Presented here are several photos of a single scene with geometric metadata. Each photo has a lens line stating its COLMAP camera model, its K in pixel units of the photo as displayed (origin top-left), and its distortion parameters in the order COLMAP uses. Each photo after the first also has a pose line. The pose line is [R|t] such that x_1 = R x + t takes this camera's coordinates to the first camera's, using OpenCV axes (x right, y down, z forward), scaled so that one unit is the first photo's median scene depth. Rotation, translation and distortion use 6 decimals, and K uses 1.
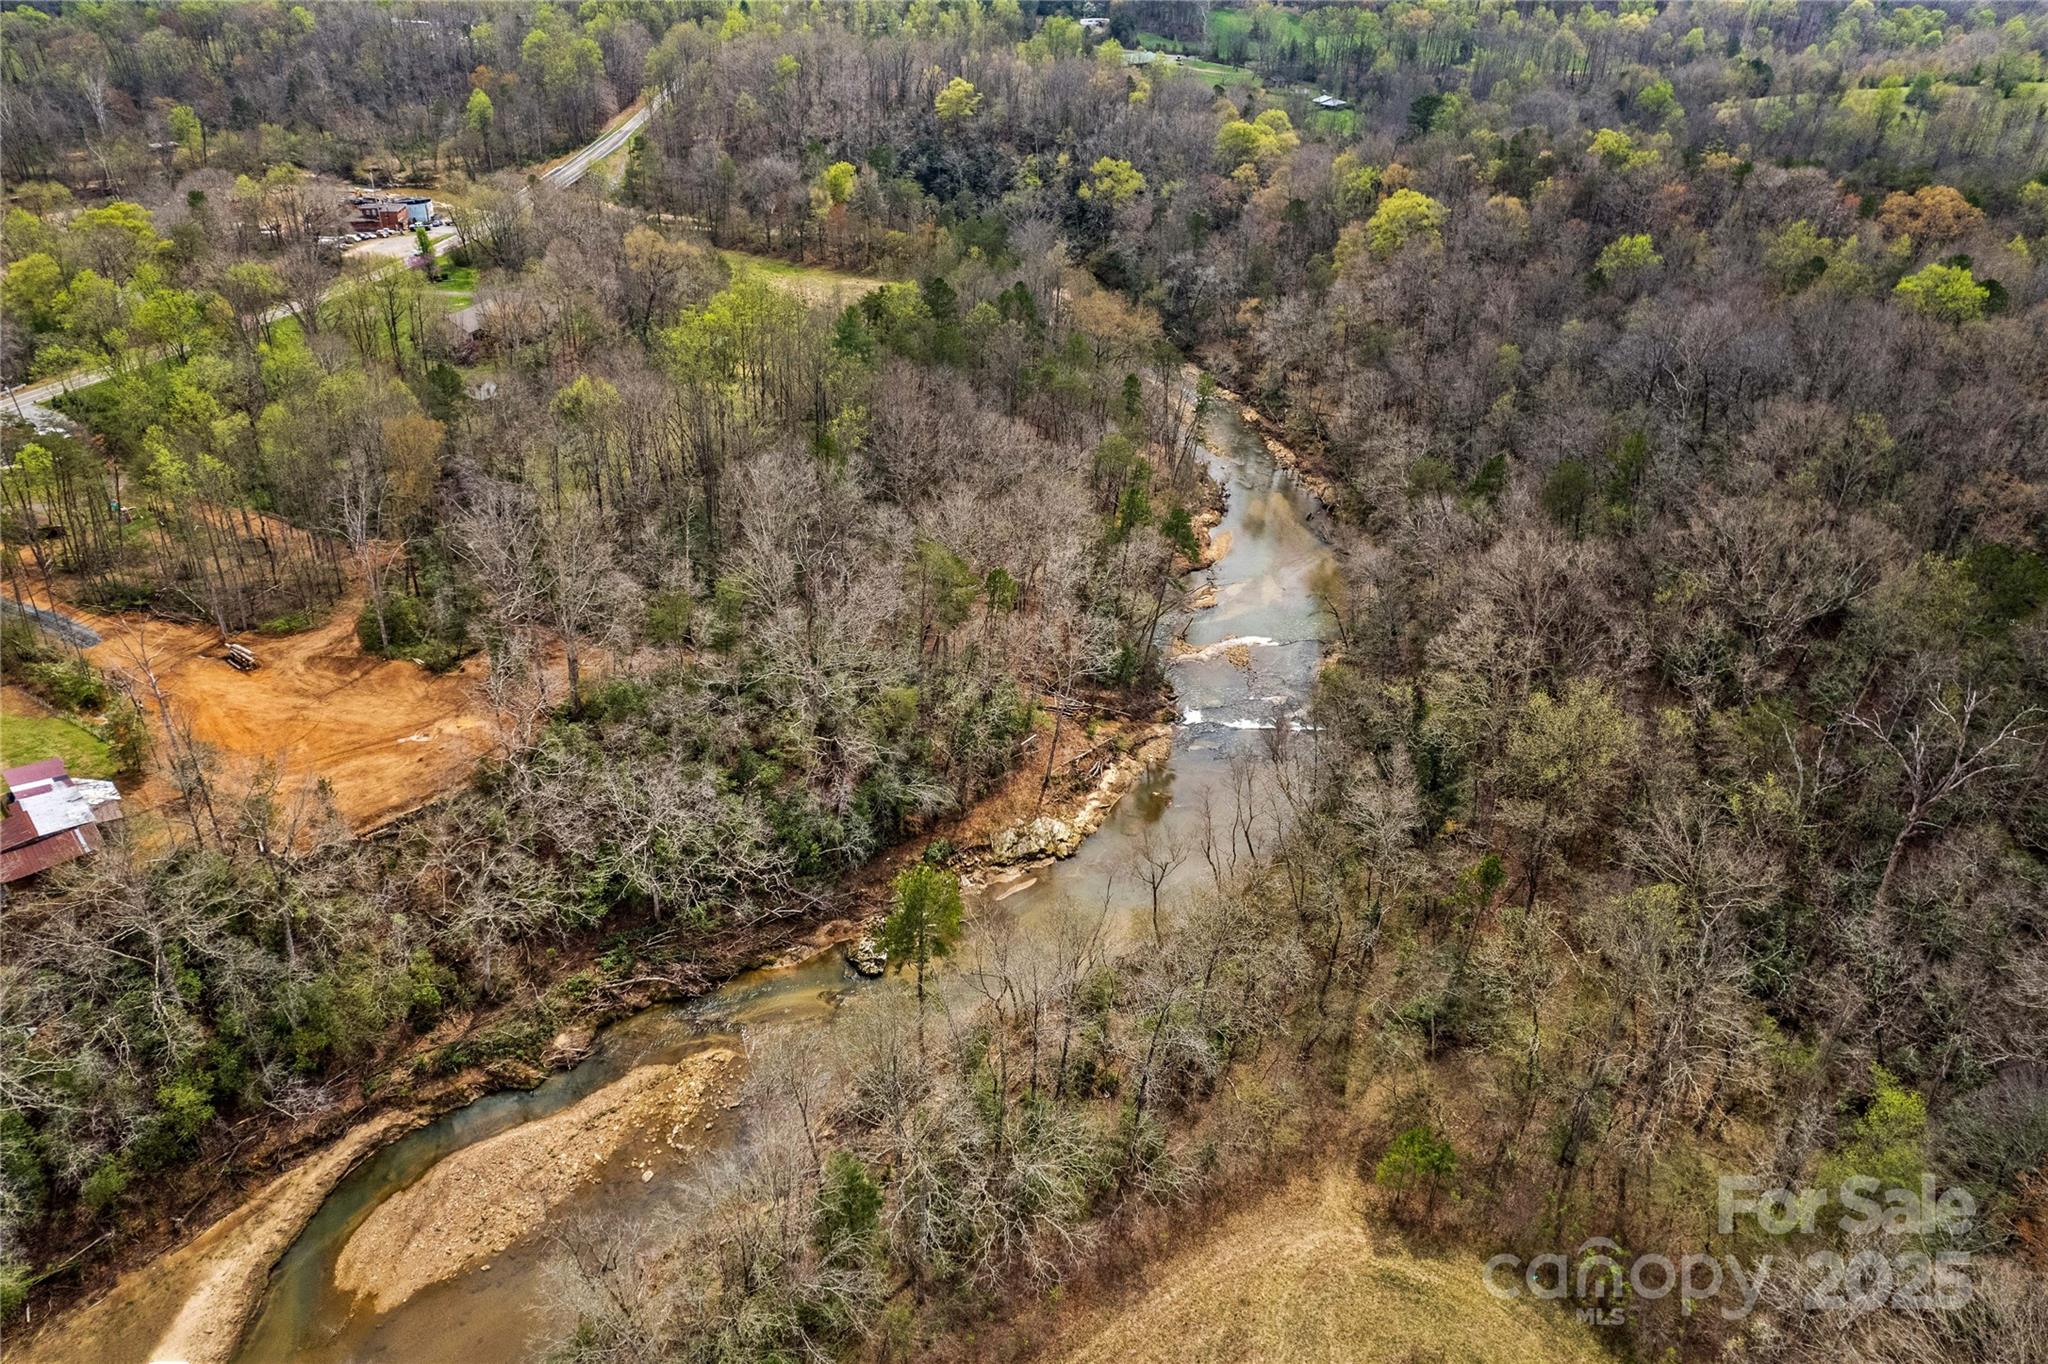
lens RADIAL K [[1331.8, 0, 961.2], [0, 1331.8, 676.5], [0, 0, 1]] dist [-0.085375, 0.088880]
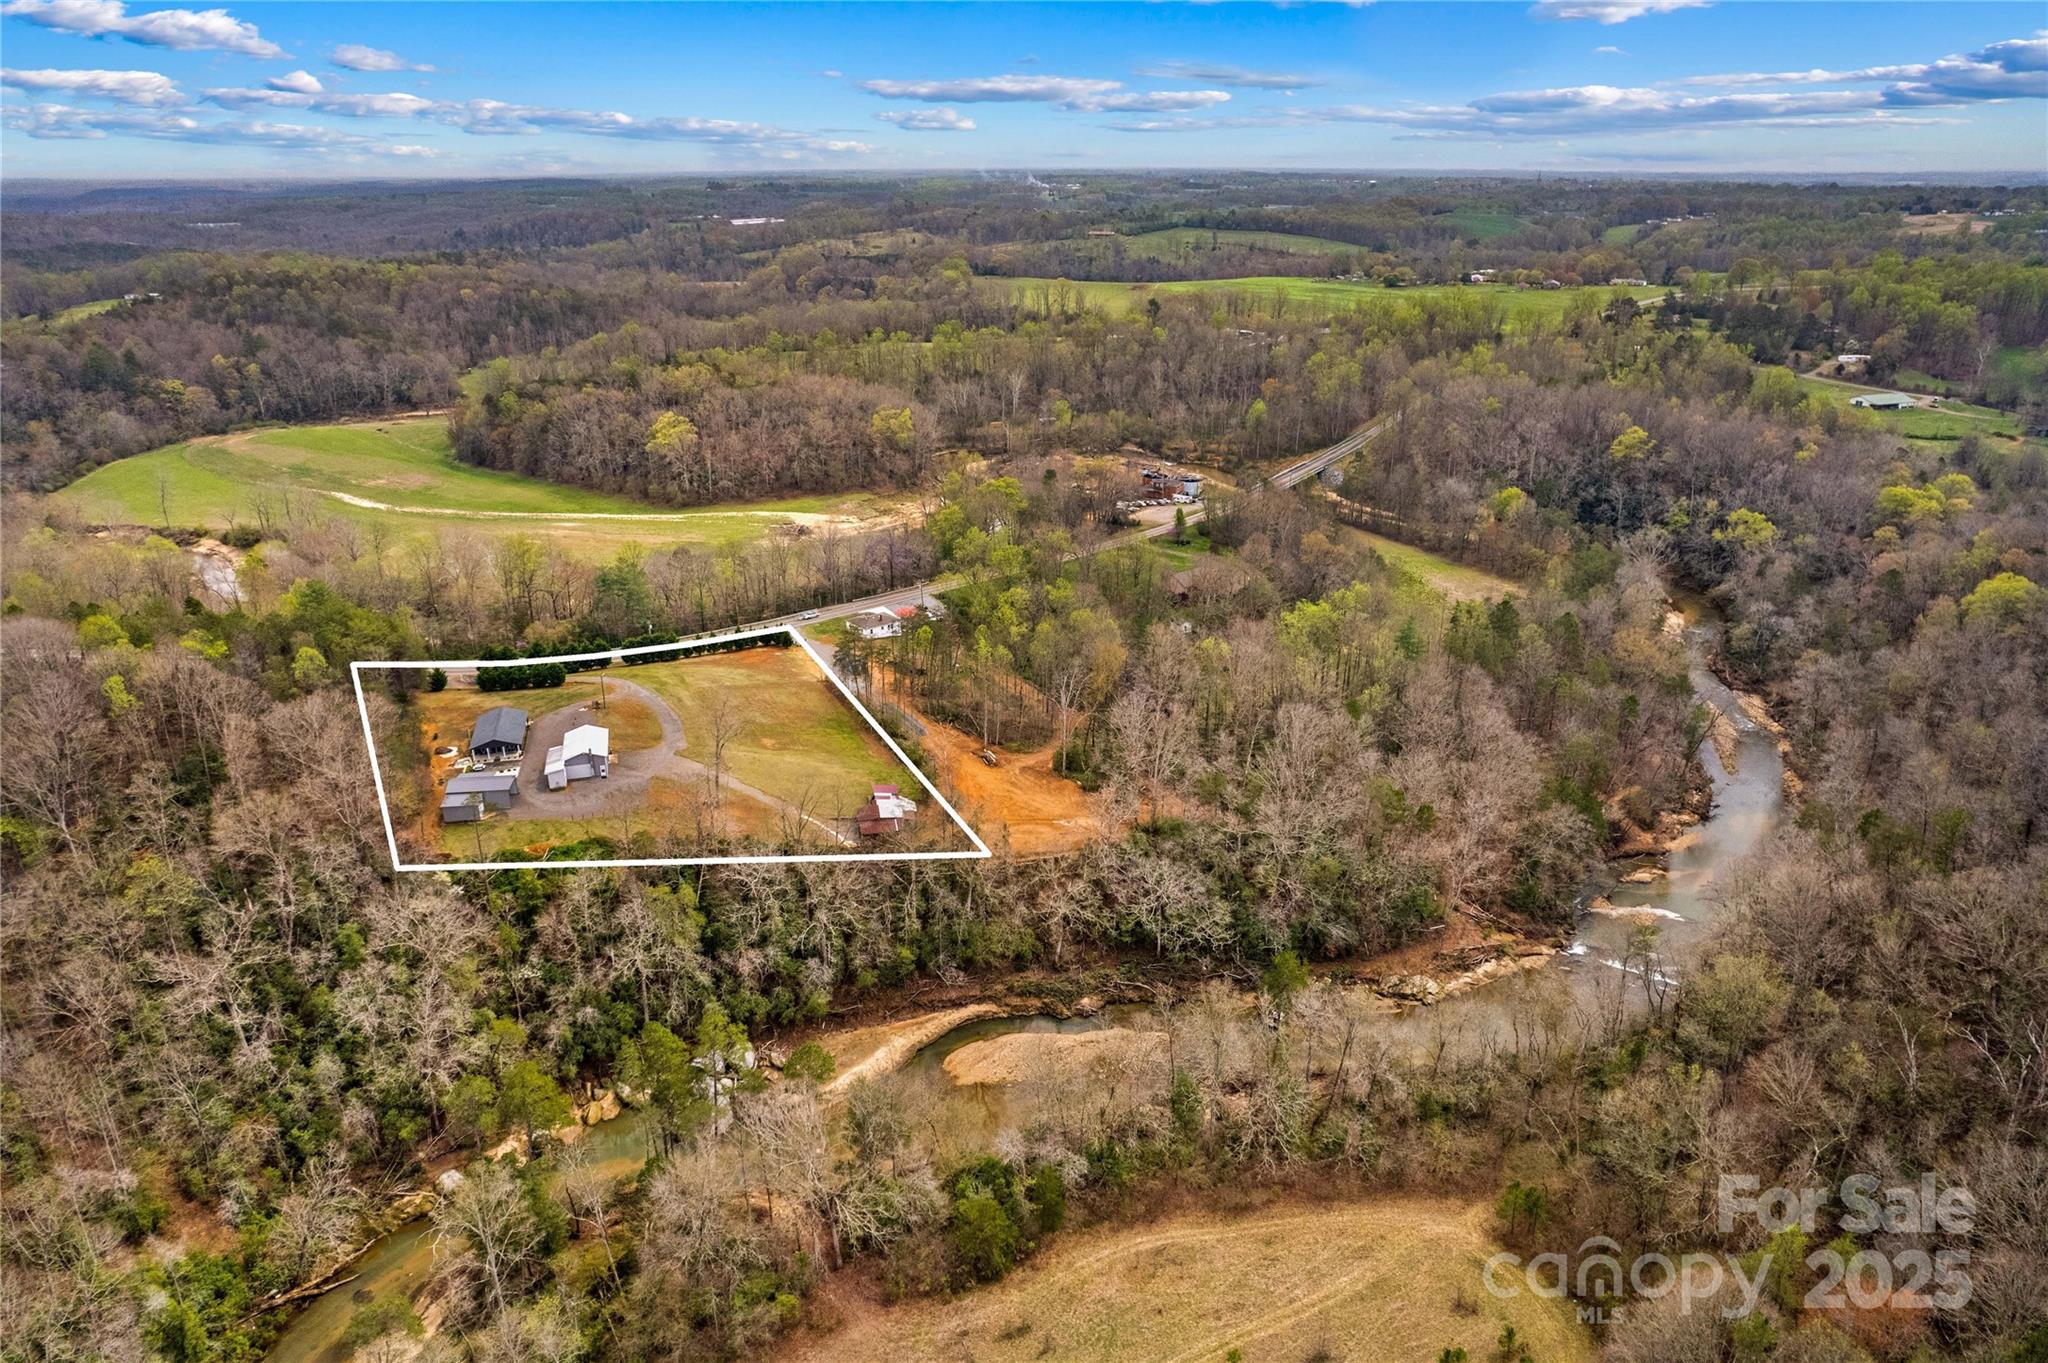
lens RADIAL K [[1312.6, 0, 1032.6], [0, 1312.6, 689.5], [0, 0, 1]] dist [-0.047098, 0.022636]
pose [[0.854639, 0.178670, -0.487514, 0.336276], [-0.251296, 0.963970, -0.087249, 0.034095], [0.454360, 0.197077, 0.868745, -0.519132]]
